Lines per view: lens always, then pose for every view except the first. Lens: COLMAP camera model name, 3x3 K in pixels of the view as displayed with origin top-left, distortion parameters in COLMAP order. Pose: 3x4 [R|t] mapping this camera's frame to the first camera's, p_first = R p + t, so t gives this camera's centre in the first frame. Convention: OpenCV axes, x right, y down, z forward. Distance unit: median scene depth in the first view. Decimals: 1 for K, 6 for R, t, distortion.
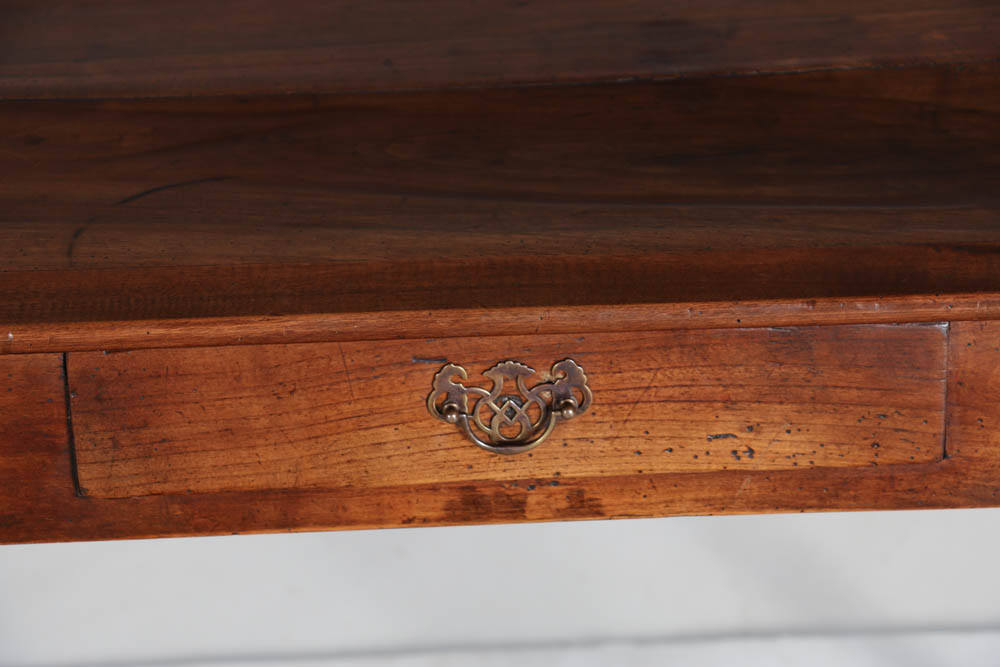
lens RADIAL K [[3225.1, 0, 500.0], [0, 3225.1, 333.5], [0, 0, 1]] dist [0.673091, -1.195395]
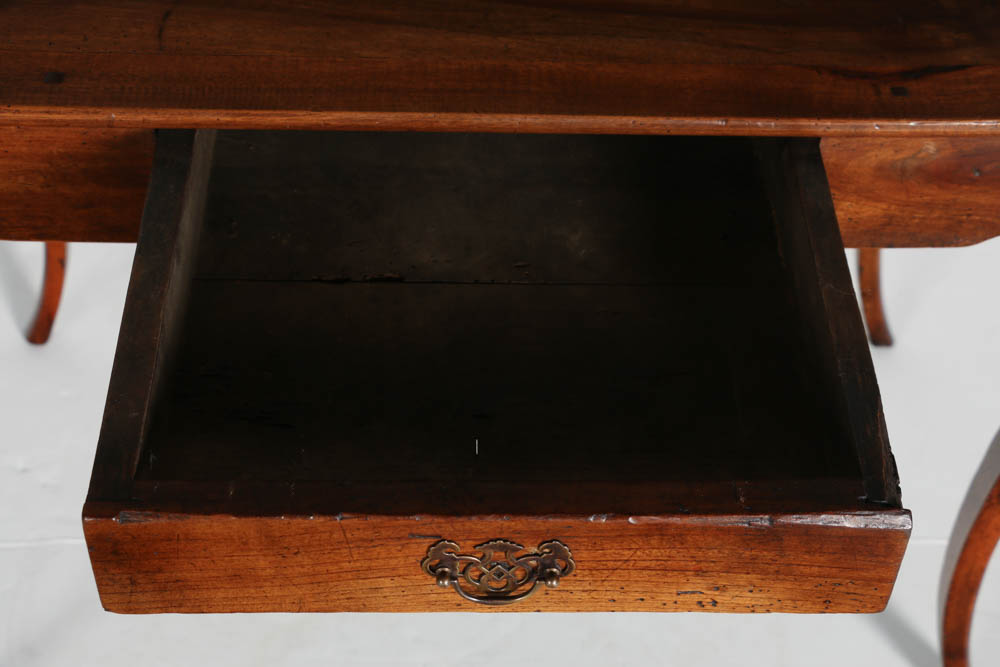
lens RADIAL K [[1709.8, 0, 500.0], [0, 1709.8, 333.5], [0, 0, 1]] dist [0.167346, -0.020773]
pose [[0.998540, 0.046030, 0.028274, -0.016066], [-0.052902, 0.939192, 0.339294, -0.244128], [-0.010937, -0.340295, 0.940255, 0.483417]]
